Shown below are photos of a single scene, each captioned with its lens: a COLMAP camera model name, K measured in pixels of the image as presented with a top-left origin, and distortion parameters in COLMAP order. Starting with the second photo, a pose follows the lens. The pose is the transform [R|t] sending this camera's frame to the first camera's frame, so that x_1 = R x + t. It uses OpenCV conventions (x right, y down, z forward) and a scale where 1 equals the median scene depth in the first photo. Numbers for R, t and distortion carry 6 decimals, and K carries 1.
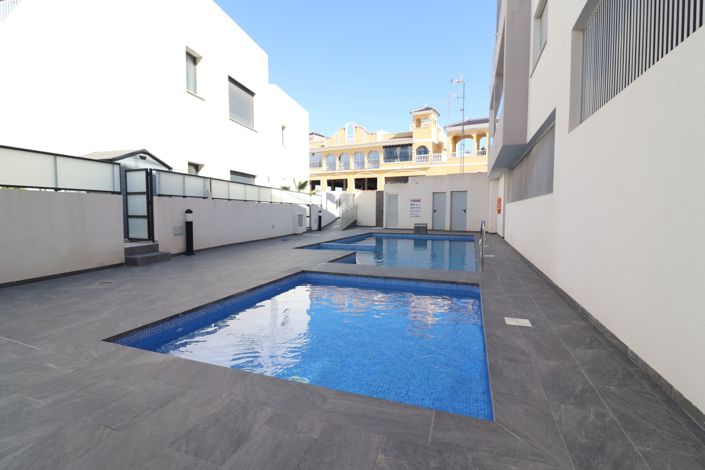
lens RADIAL K [[325.3, 0, 352.5], [0, 325.3, 235.0], [0, 0, 1]] dist [-0.002336, -0.000044]
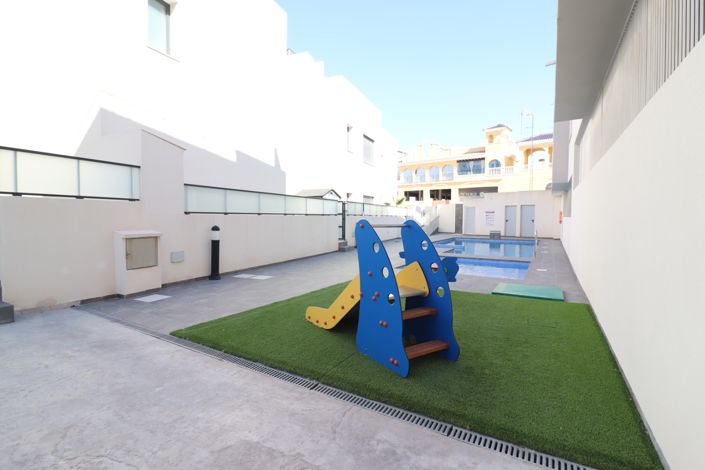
lens RADIAL K [[325.3, 0, 352.5], [0, 325.3, 235.0], [0, 0, 1]] dist [-0.002336, -0.000044]
pose [[0.981149, 0.008308, -0.193075, -0.044161], [-0.011917, 0.999775, -0.017541, 0.004843], [0.192886, 0.019512, 0.981027, -0.170783]]
